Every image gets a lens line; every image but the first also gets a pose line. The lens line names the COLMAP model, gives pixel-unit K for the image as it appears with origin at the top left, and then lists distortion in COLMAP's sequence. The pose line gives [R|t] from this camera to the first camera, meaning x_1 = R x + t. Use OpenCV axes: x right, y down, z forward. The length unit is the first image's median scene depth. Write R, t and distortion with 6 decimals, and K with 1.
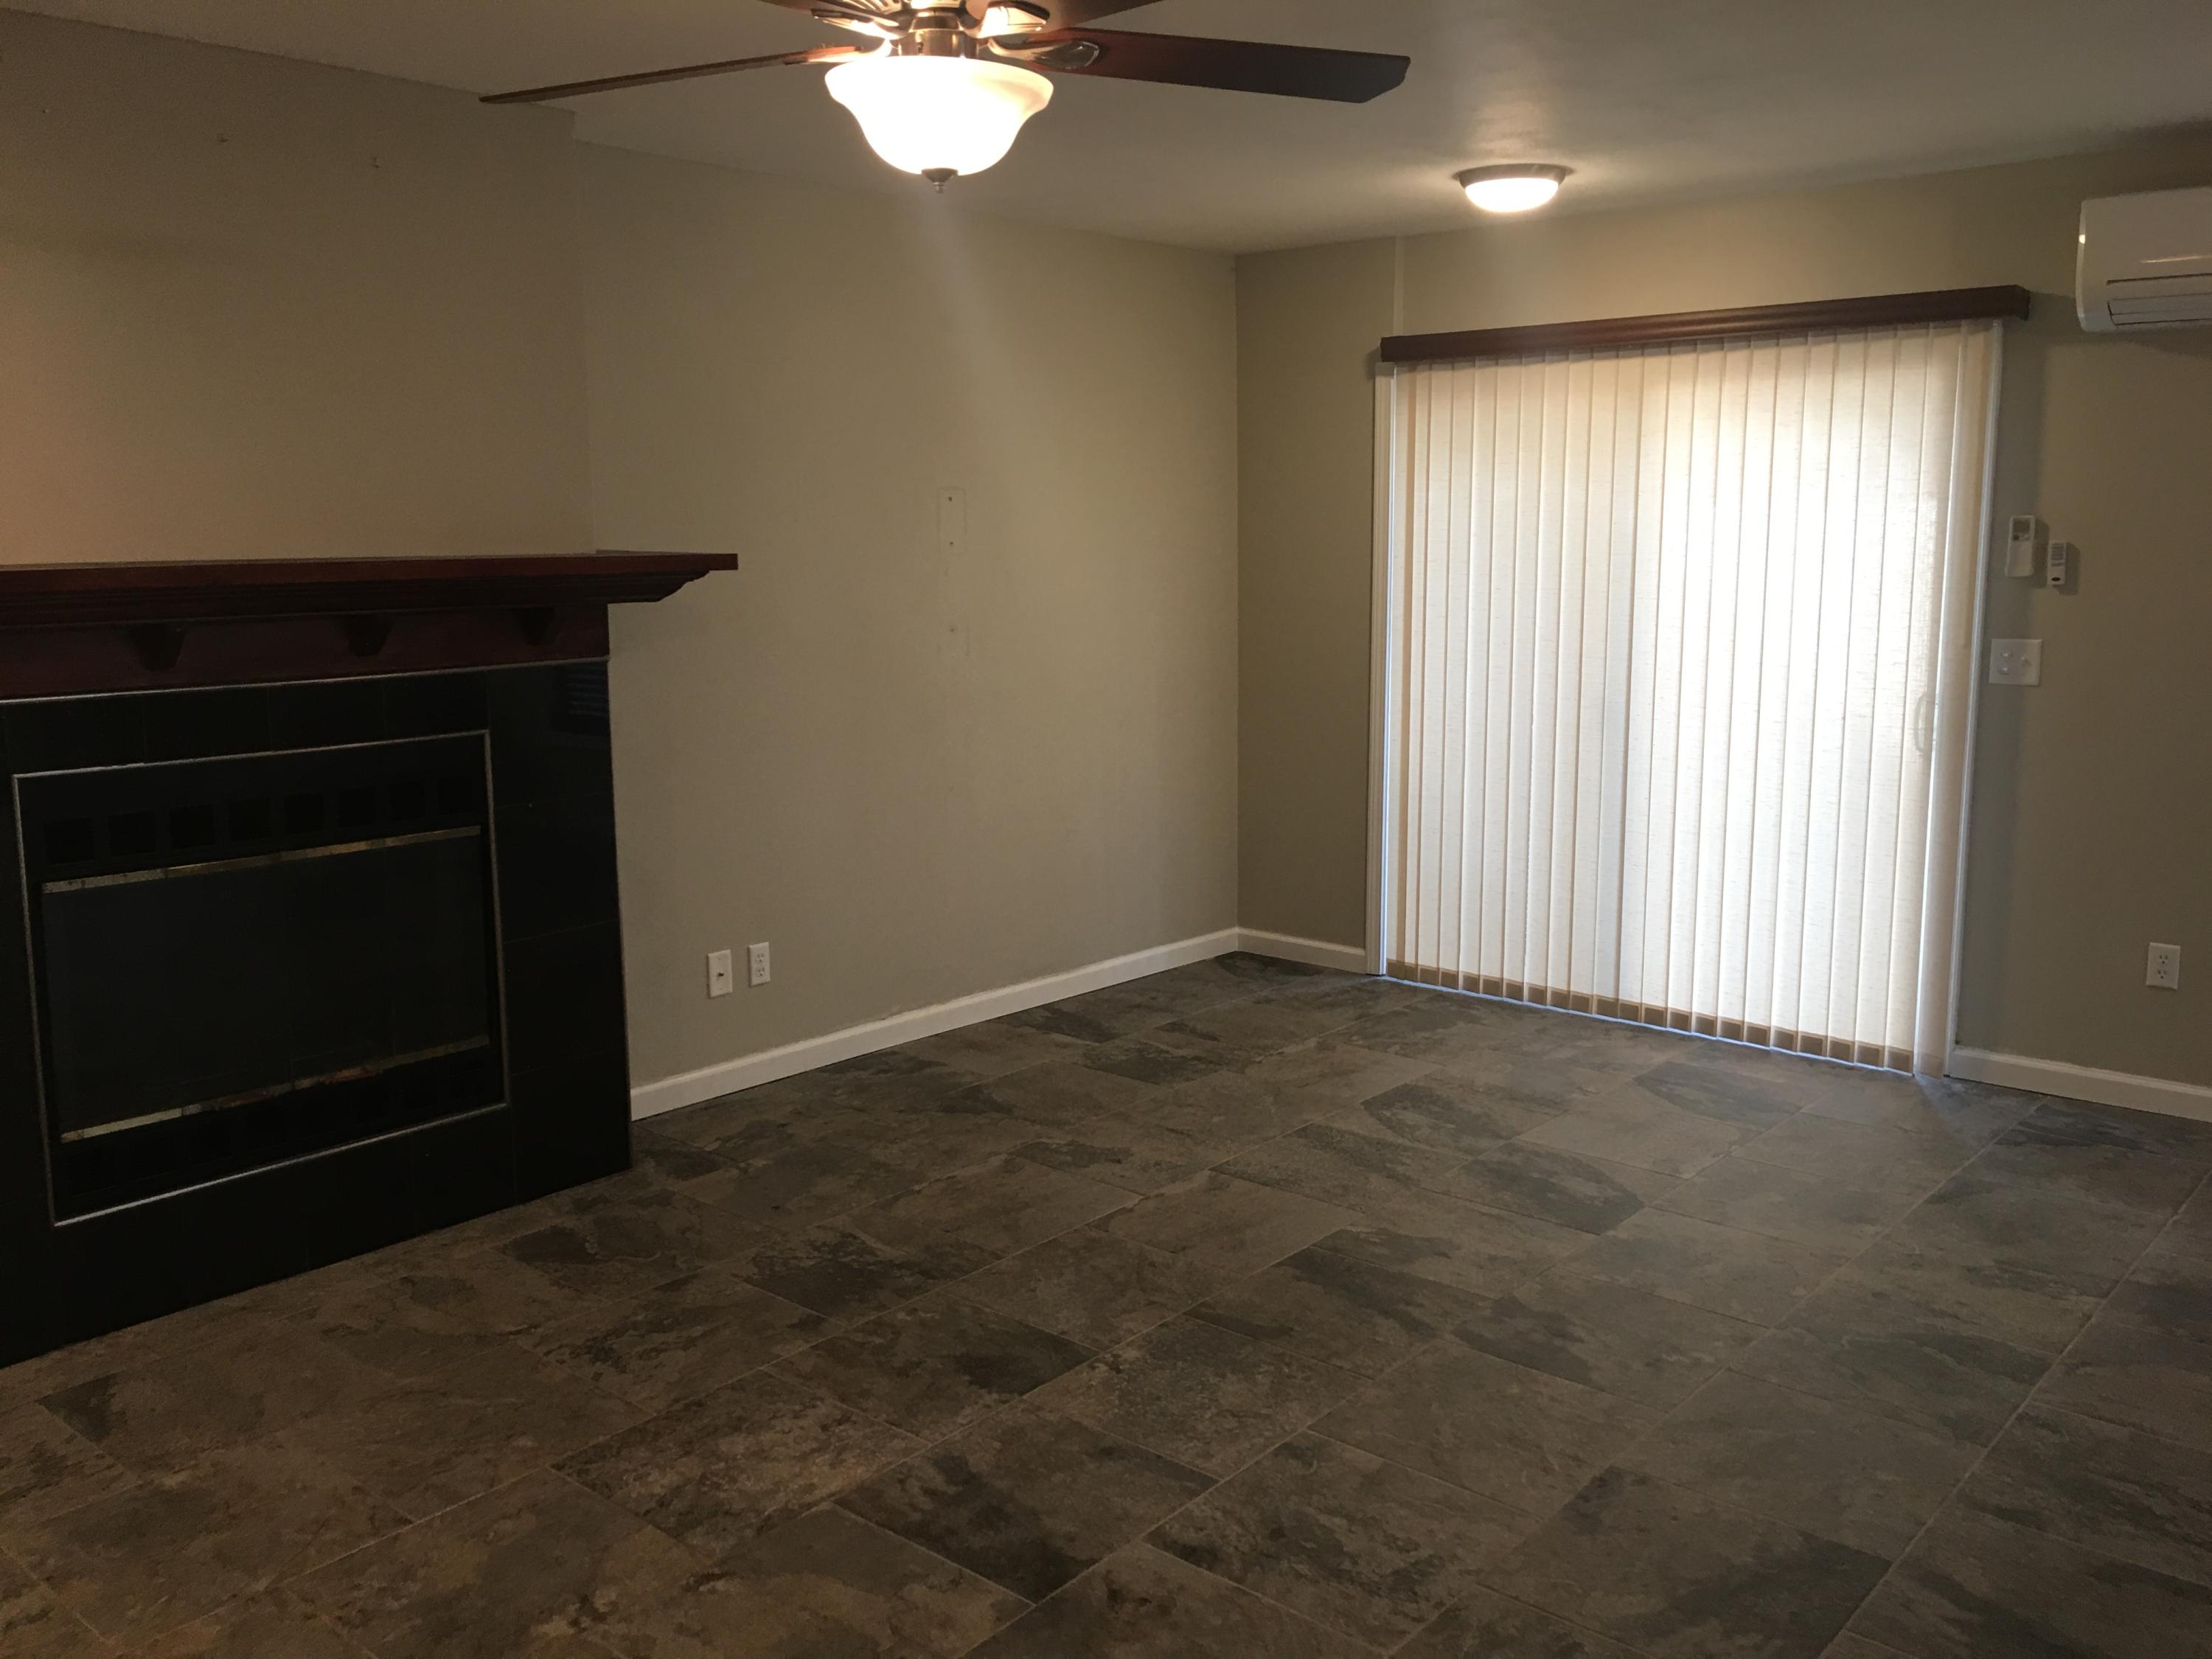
lens RADIAL K [[1875.2, 0, 1091.3], [0, 1875.2, 817.9], [0, 0, 1]] dist [0.070202, -0.089471]
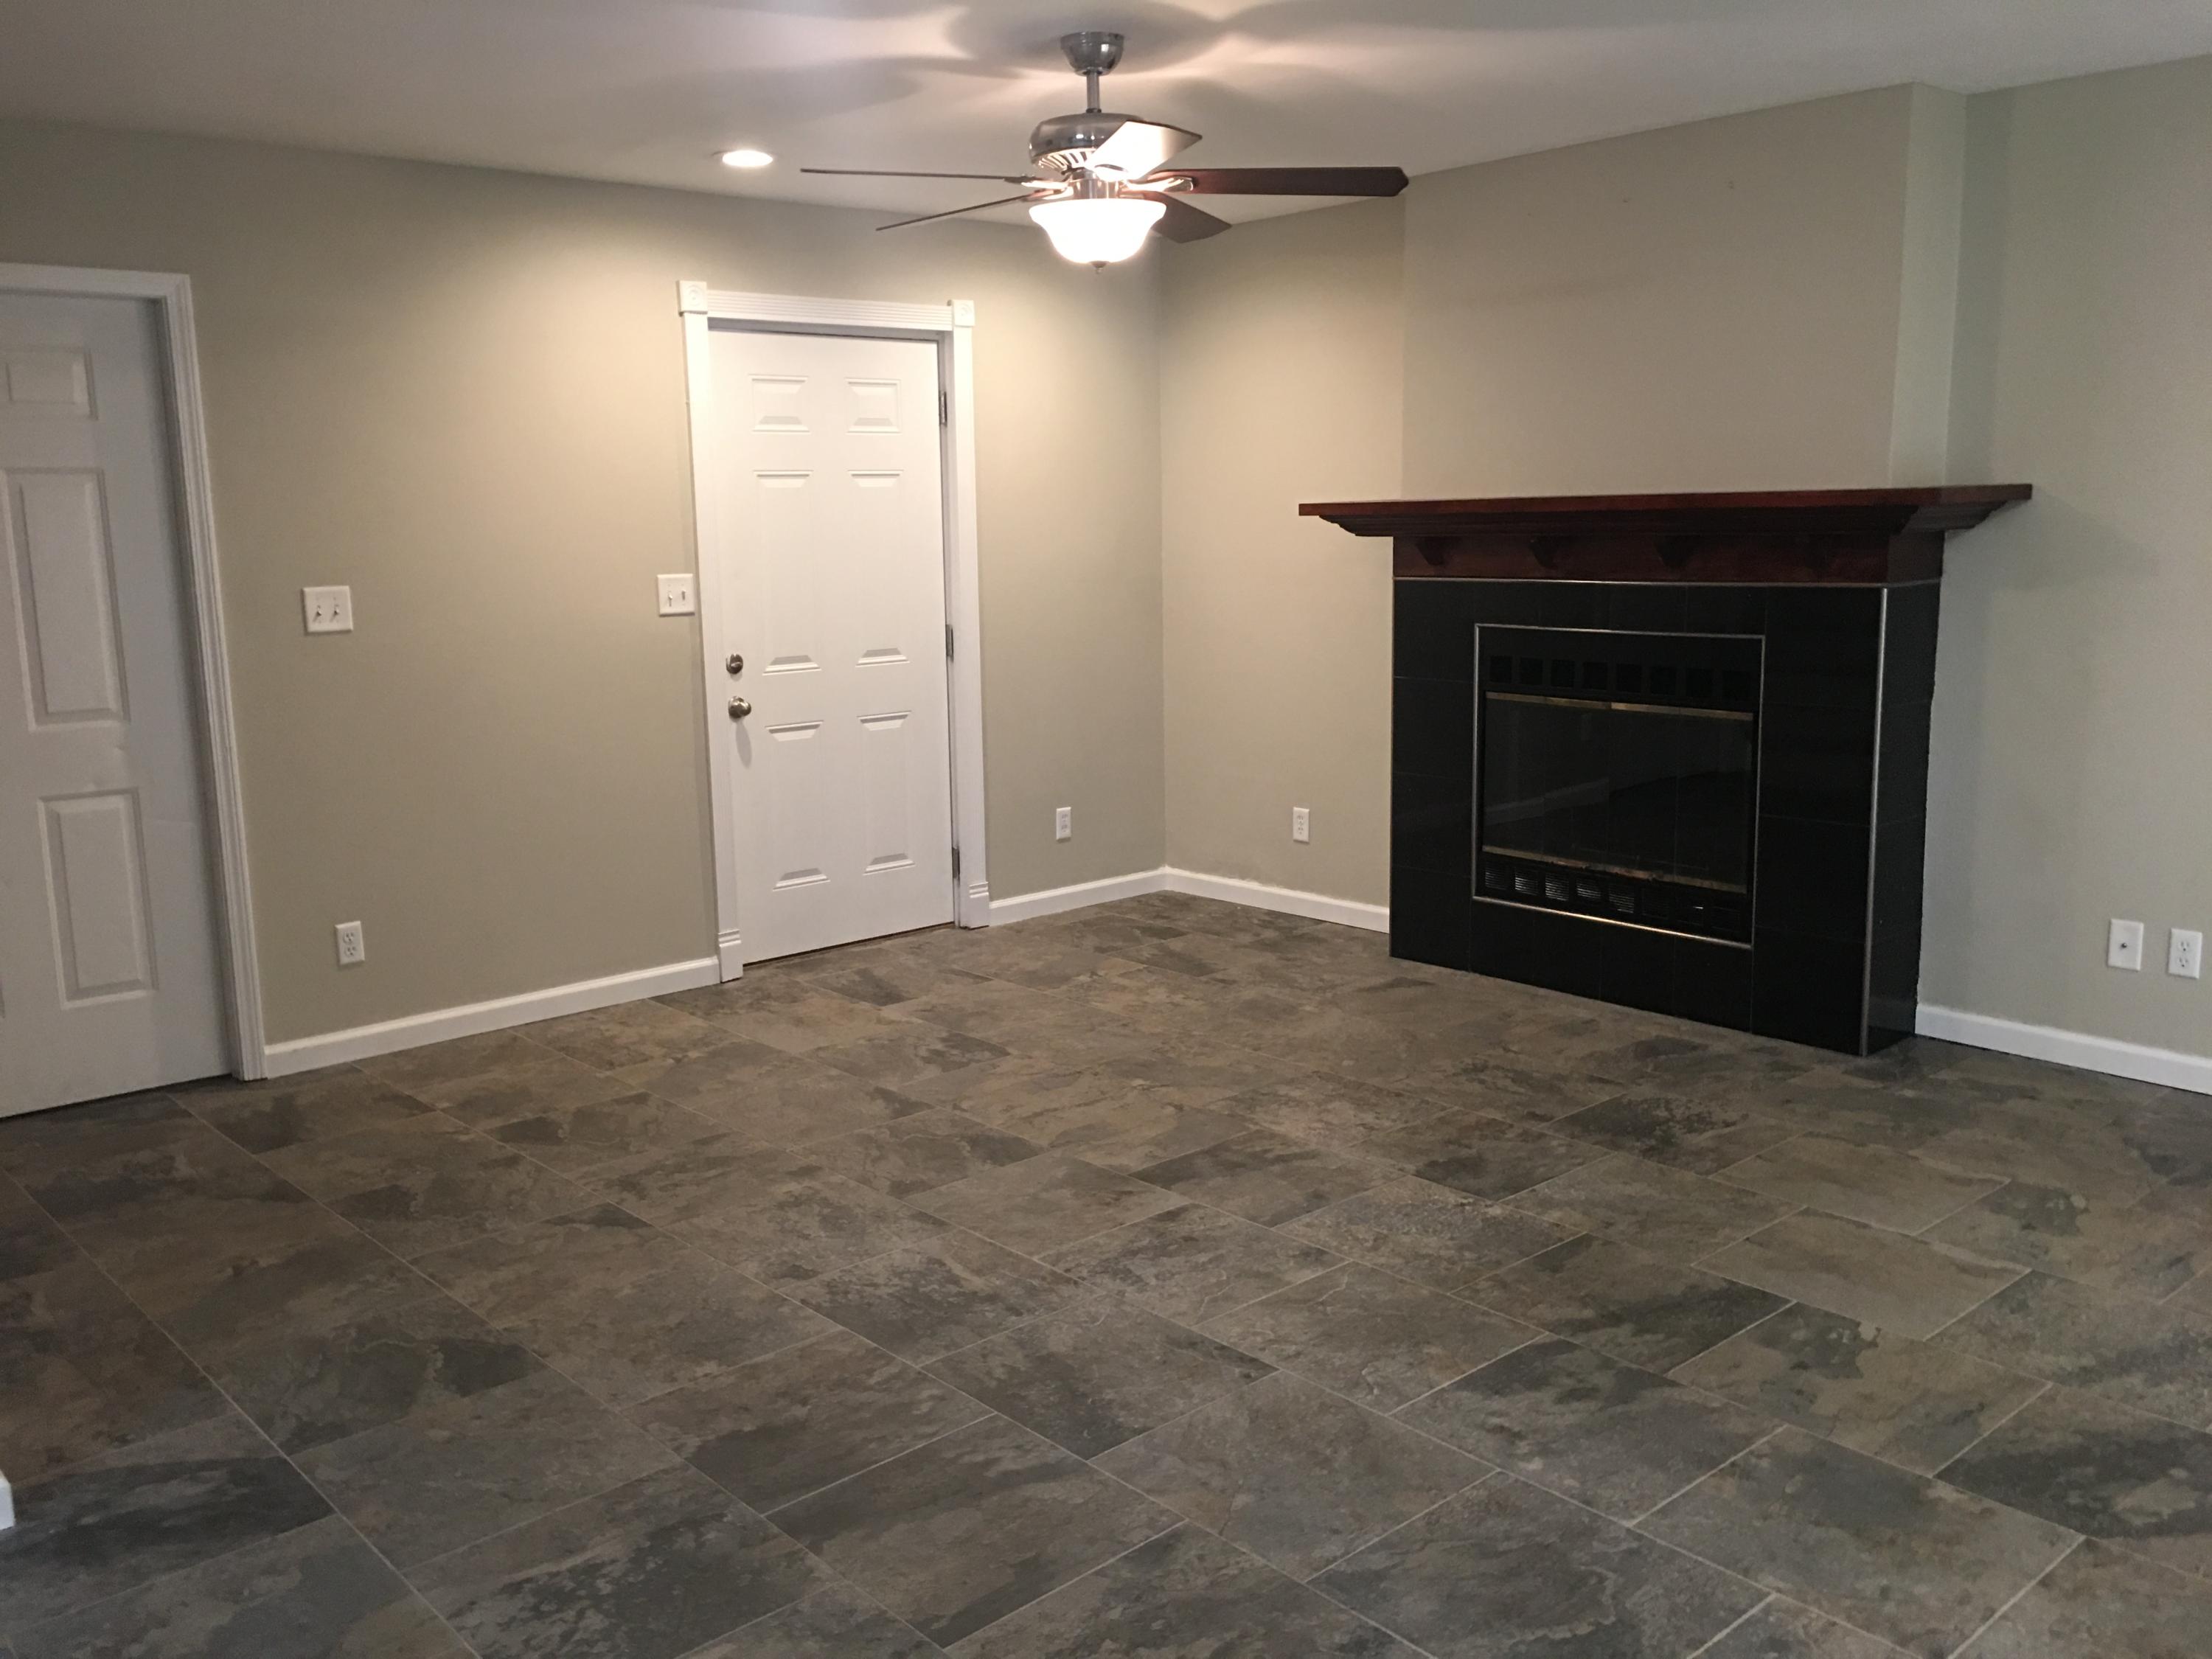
lens RADIAL K [[1875.2, 0, 1089.9], [0, 1875.2, 837.5], [0, 0, 1]] dist [0.070202, -0.089471]
pose [[-0.139406, 0.183699, -0.973047, 1.067255], [-0.136813, 0.969645, 0.202658, -0.121793], [0.980739, 0.161377, -0.110042, 0.820212]]
